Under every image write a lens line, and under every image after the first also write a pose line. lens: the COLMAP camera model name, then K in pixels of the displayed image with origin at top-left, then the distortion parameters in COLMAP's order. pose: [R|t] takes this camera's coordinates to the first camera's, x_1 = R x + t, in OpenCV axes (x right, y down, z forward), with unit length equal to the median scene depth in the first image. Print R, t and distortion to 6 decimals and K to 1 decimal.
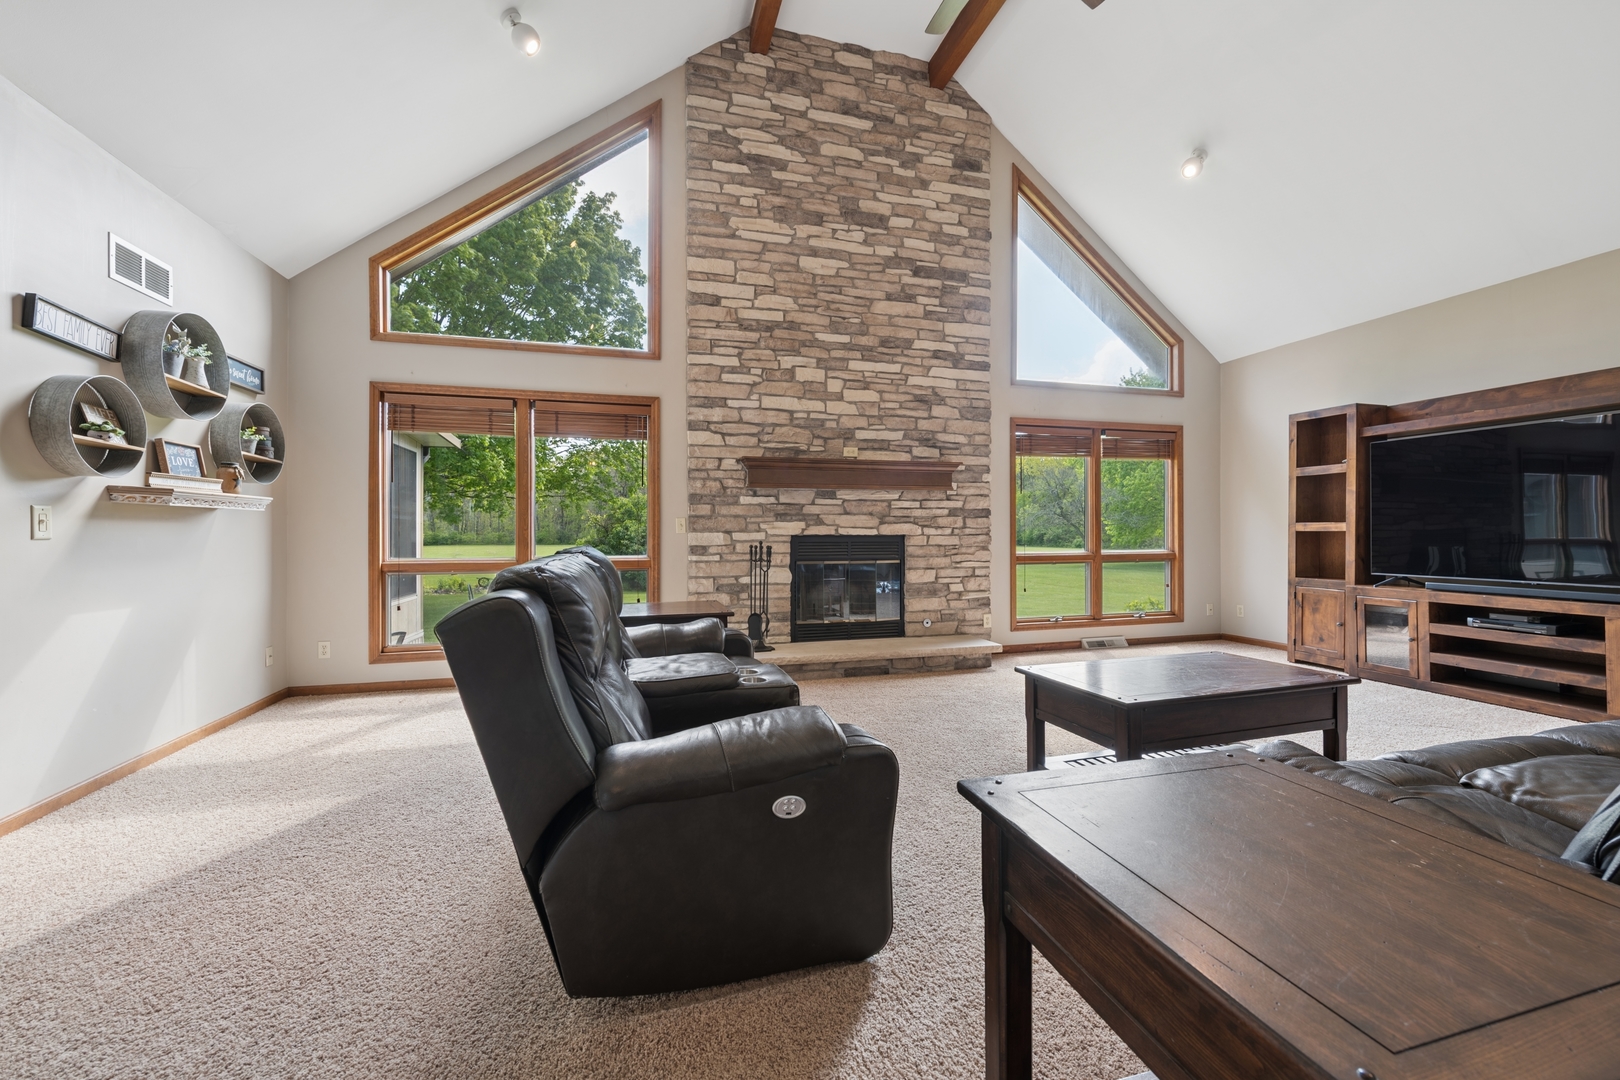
lens RADIAL K [[639.5, 0, 810.7], [0, 639.5, 533.0], [0, 0, 1]] dist [0.001565, -0.002714]
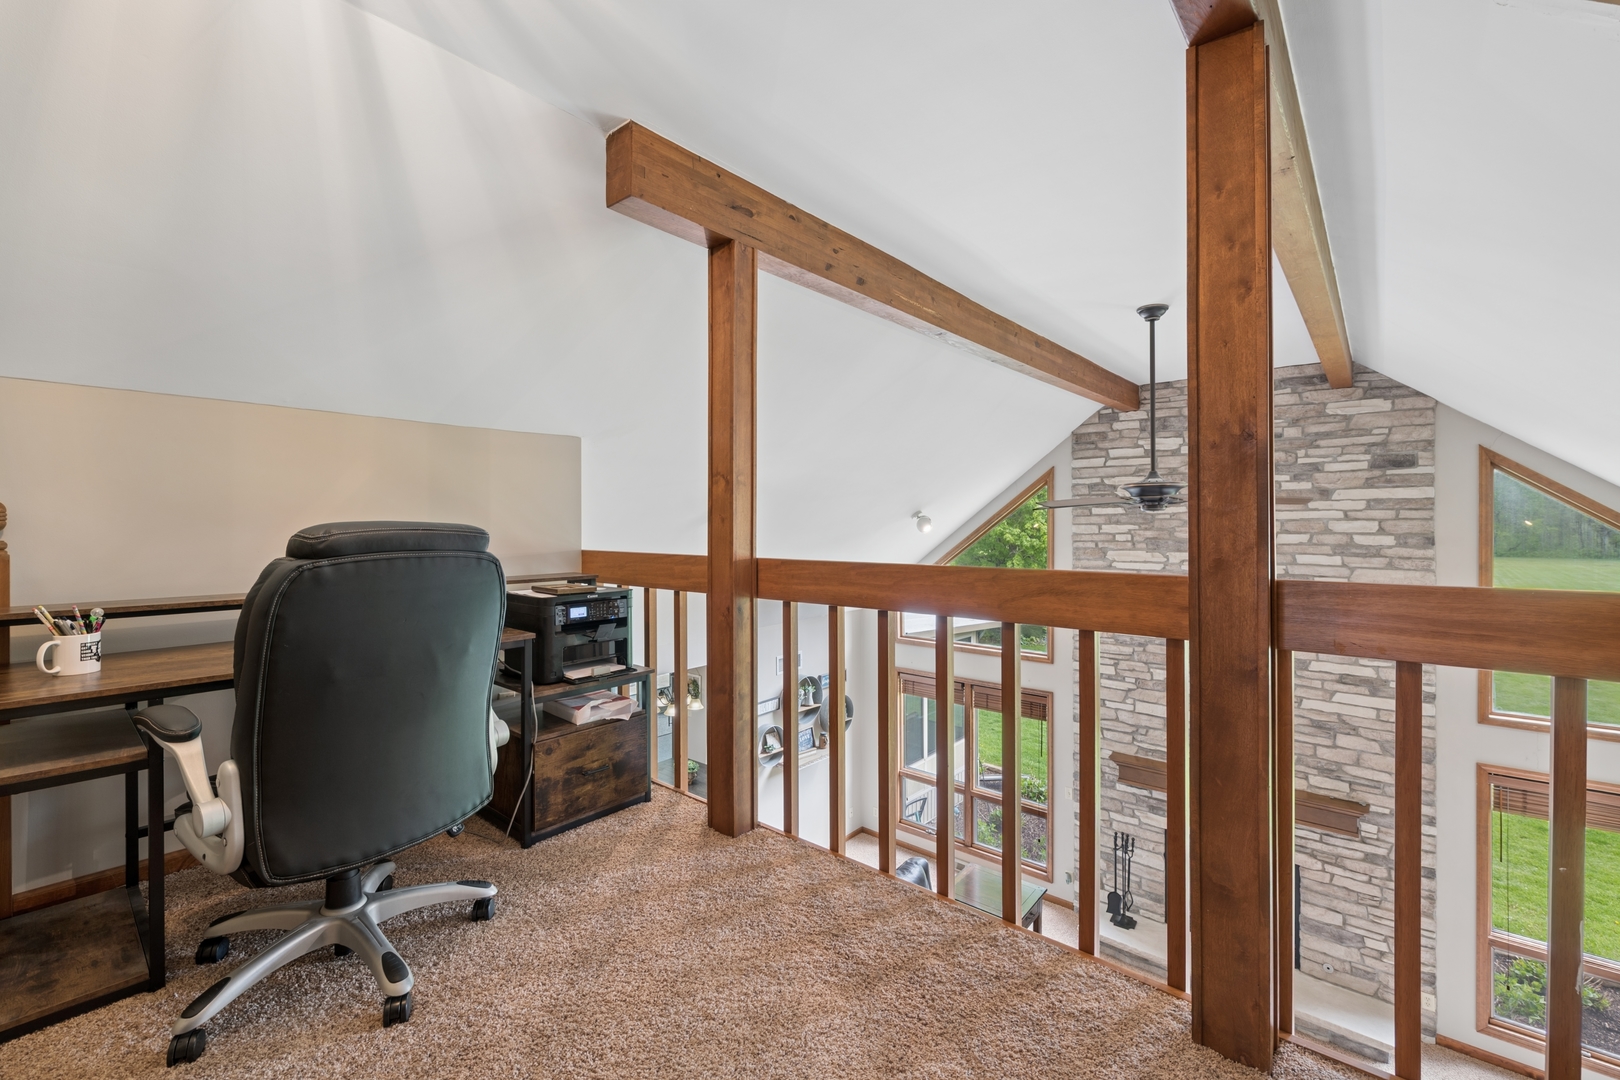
lens RADIAL K [[669.0, 0, 814.3], [0, 669.0, 520.4], [0, 0, 1]] dist [0.000088, -0.002601]
pose [[0.550903, -0.001671, -0.834567, 0.594899], [0.000756, 0.999999, -0.001503, -0.520888], [0.834569, 0.000197, 0.550904, -0.158168]]
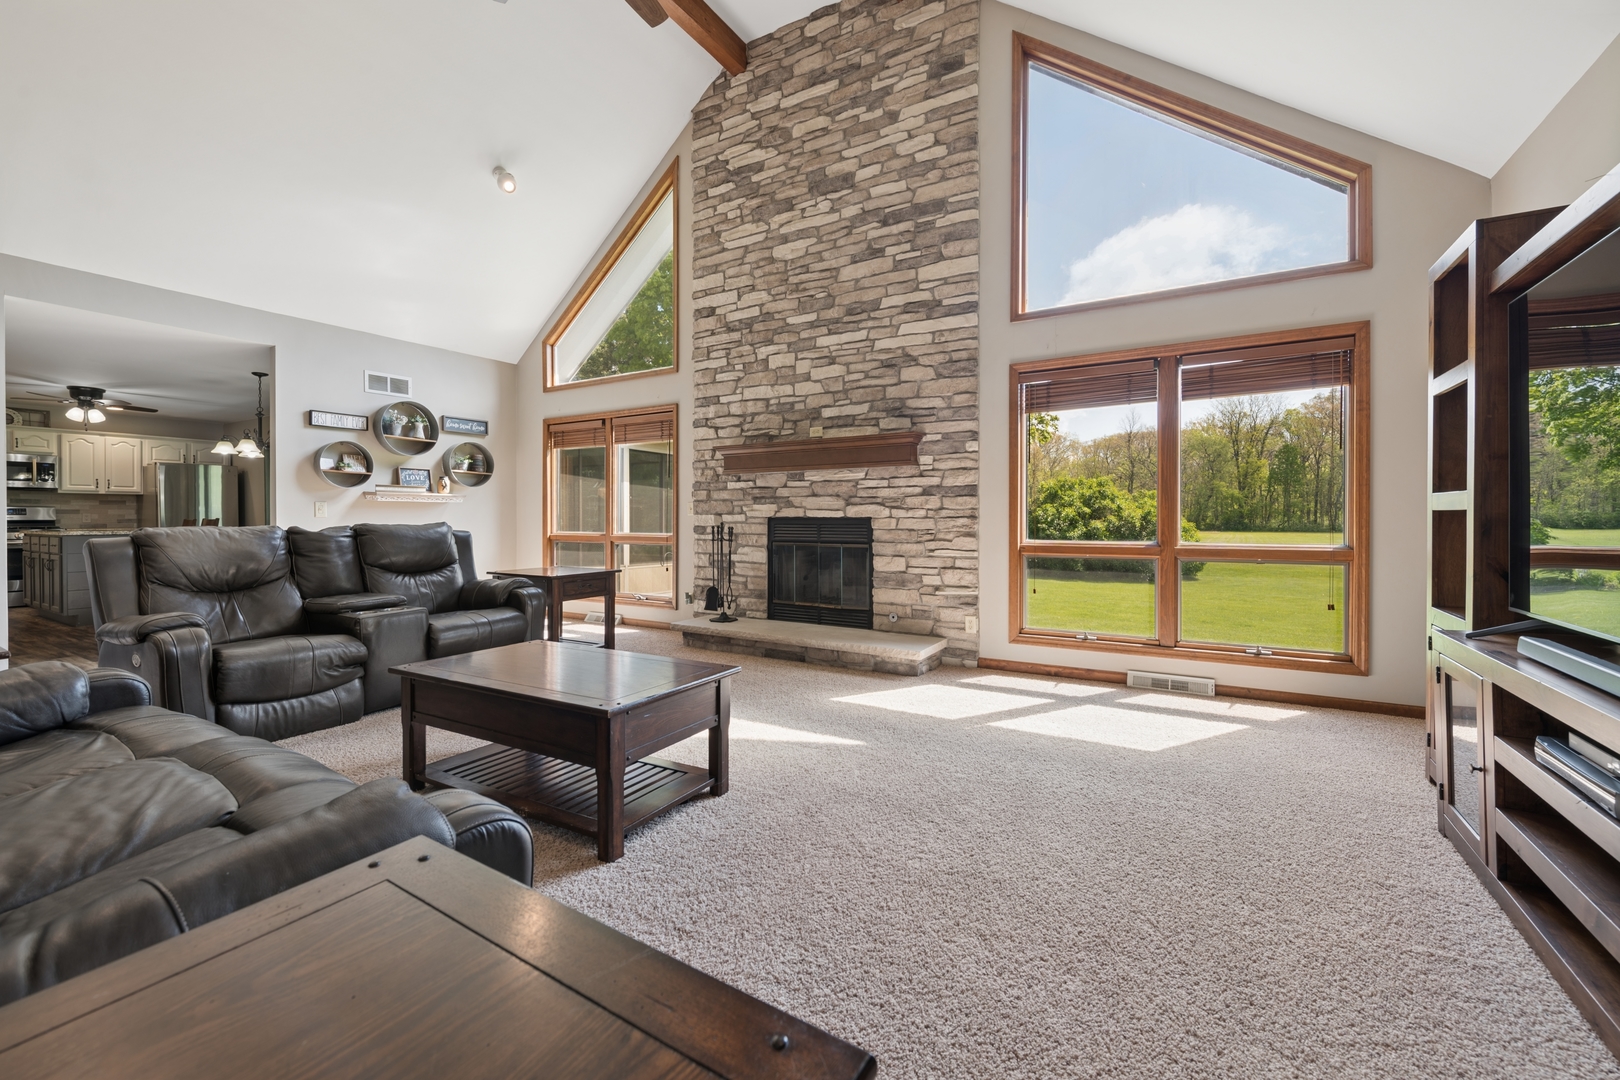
lens RADIAL K [[639.5, 0, 829.8], [0, 639.5, 523.1], [0, 0, 1]] dist [0.001565, -0.002714]
pose [[0.695985, 0.008254, -0.718009, 0.771825], [-0.002745, 0.999957, 0.008835, 0.003411], [0.718051, -0.004178, 0.695978, 0.333722]]
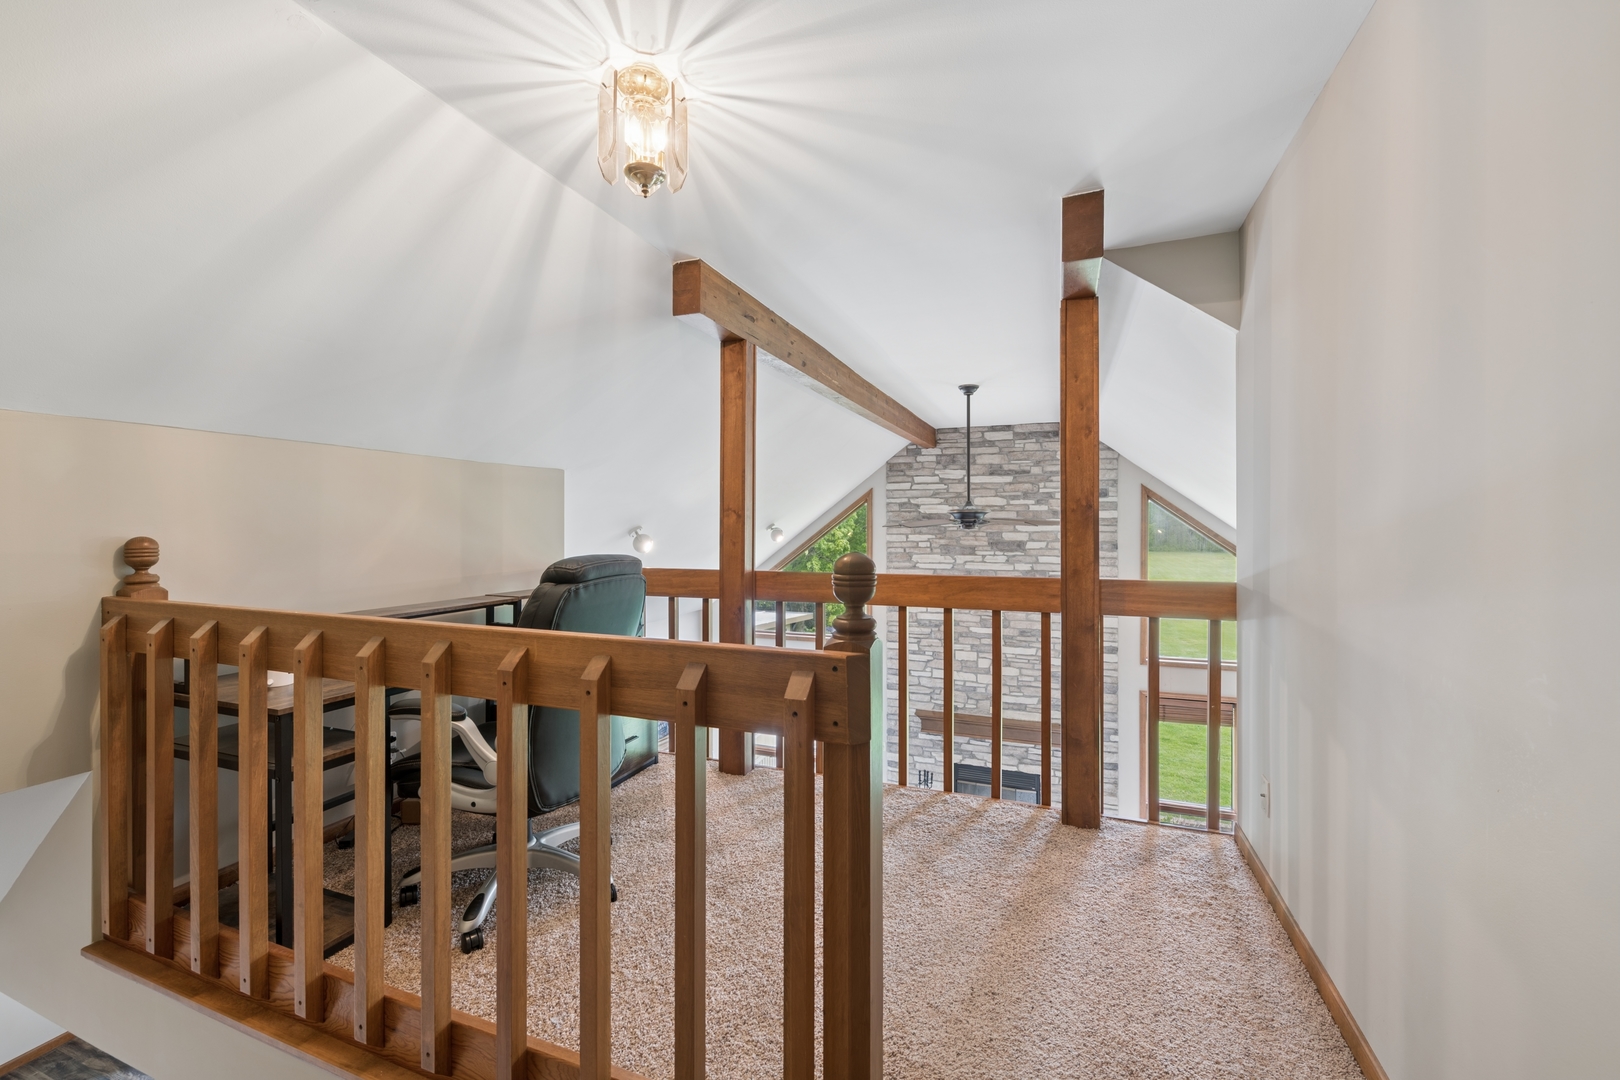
lens RADIAL K [[639.5, 0, 818.0], [0, 639.5, 522.9], [0, 0, 1]] dist [0.001565, -0.002714]
pose [[0.800181, 0.000047, -0.599759, 0.597474], [-0.000966, 0.999999, -0.001210, -0.539825], [0.599758, 0.001547, 0.800180, -0.378731]]
